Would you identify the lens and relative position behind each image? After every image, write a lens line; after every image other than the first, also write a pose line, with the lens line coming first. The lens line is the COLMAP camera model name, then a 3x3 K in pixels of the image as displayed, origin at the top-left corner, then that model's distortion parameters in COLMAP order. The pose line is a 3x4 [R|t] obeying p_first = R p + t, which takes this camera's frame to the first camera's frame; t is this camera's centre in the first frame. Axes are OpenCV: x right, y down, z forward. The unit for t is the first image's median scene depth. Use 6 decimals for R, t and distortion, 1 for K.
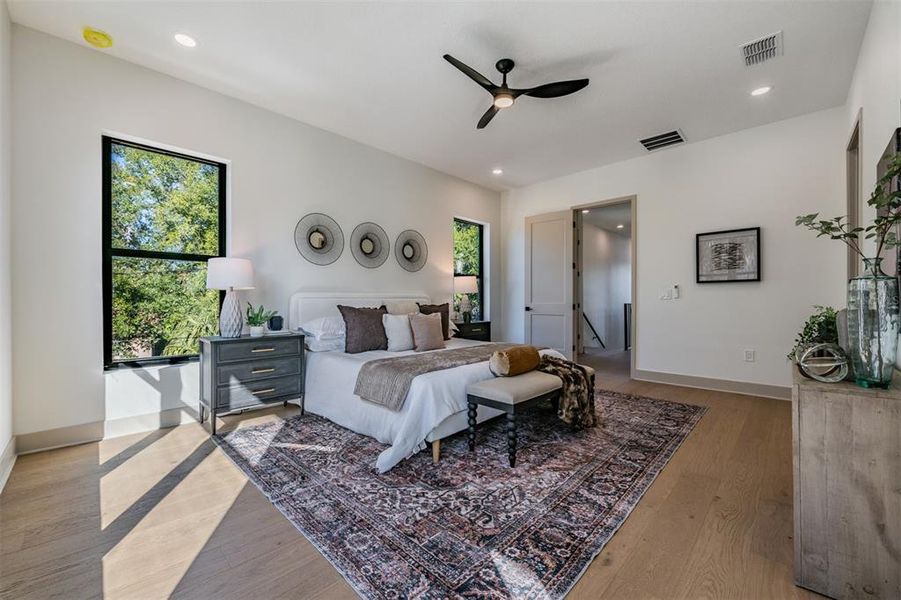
lens RADIAL K [[353.5, 0, 446.6], [0, 353.5, 300.7], [0, 0, 1]] dist [-0.003643, -0.000130]
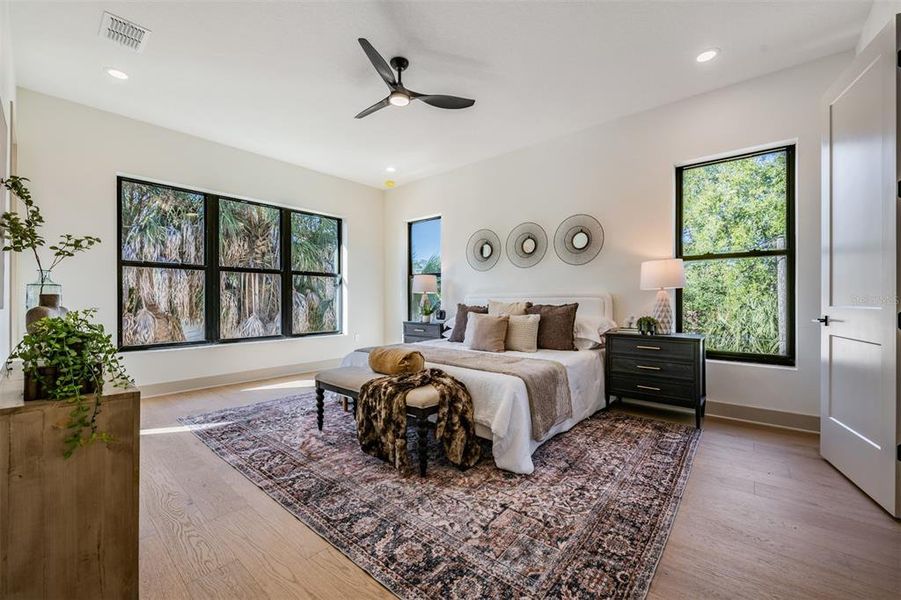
lens RADIAL K [[353.5, 0, 446.8], [0, 353.5, 299.6], [0, 0, 1]] dist [-0.003643, -0.000130]
pose [[0.071025, -0.011138, -0.997412, 1.259072], [-0.011695, 0.999860, -0.011998, 0.017056], [0.997406, 0.012517, 0.070885, 1.155992]]
